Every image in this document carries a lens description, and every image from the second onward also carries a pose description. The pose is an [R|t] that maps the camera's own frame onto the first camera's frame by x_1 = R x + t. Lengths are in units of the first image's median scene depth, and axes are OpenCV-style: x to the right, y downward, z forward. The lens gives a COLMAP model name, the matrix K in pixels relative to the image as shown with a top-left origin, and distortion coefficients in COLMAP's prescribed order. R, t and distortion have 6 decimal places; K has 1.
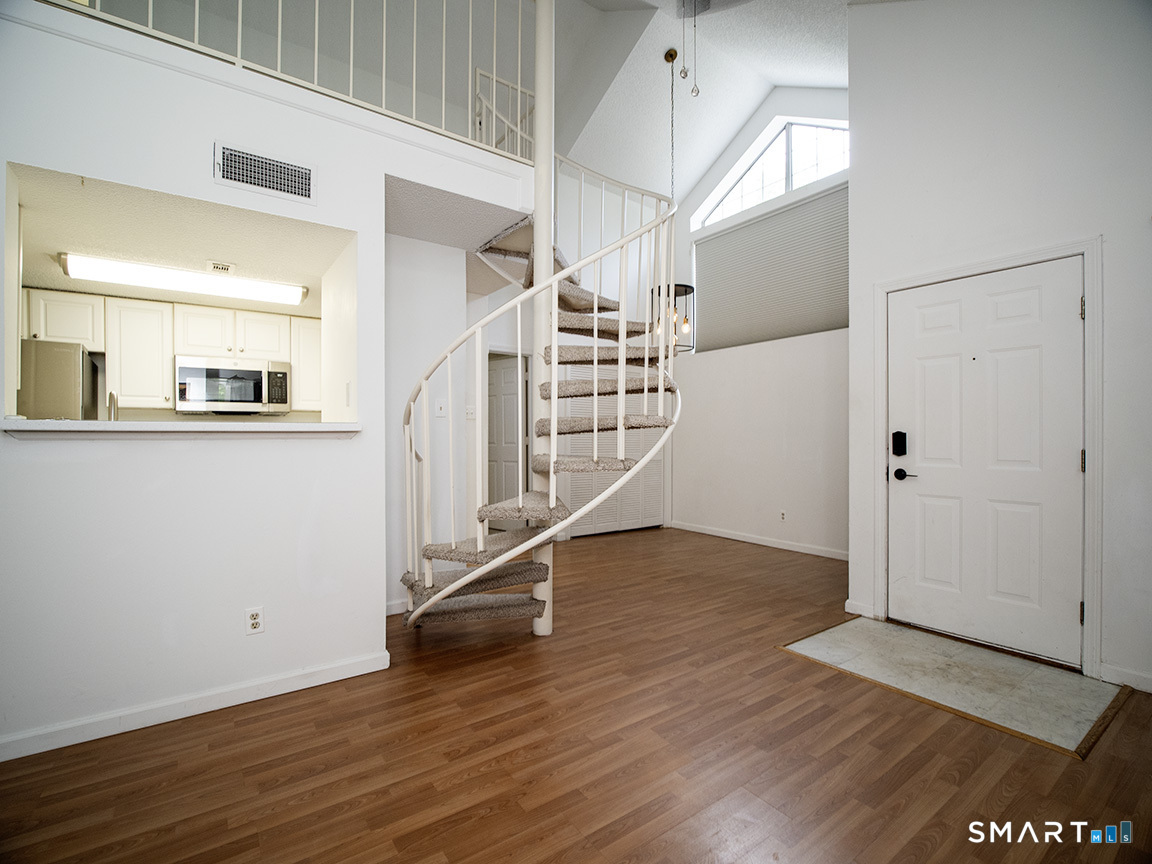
lens RADIAL K [[528.0, 0, 572.8], [0, 528.0, 425.4], [0, 0, 1]] dist [-0.014907, -0.000601]
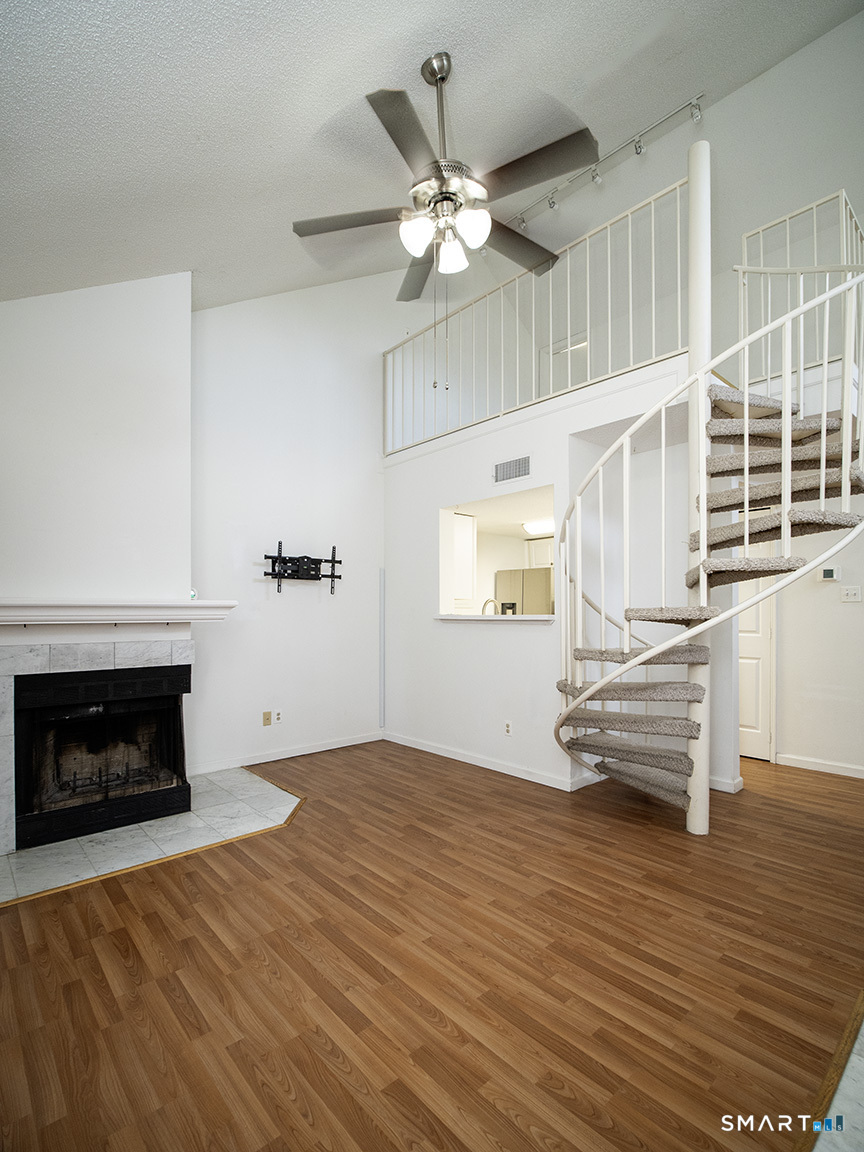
lens RADIAL K [[528.0, 0, 425.7], [0, 528.0, 572.1], [0, 0, 1]] dist [-0.014907, -0.000601]
pose [[0.102494, -0.076277, -0.991805, 1.039958], [0.026876, 0.996904, -0.073892, -0.021929], [0.994370, -0.019082, 0.104227, 0.501694]]
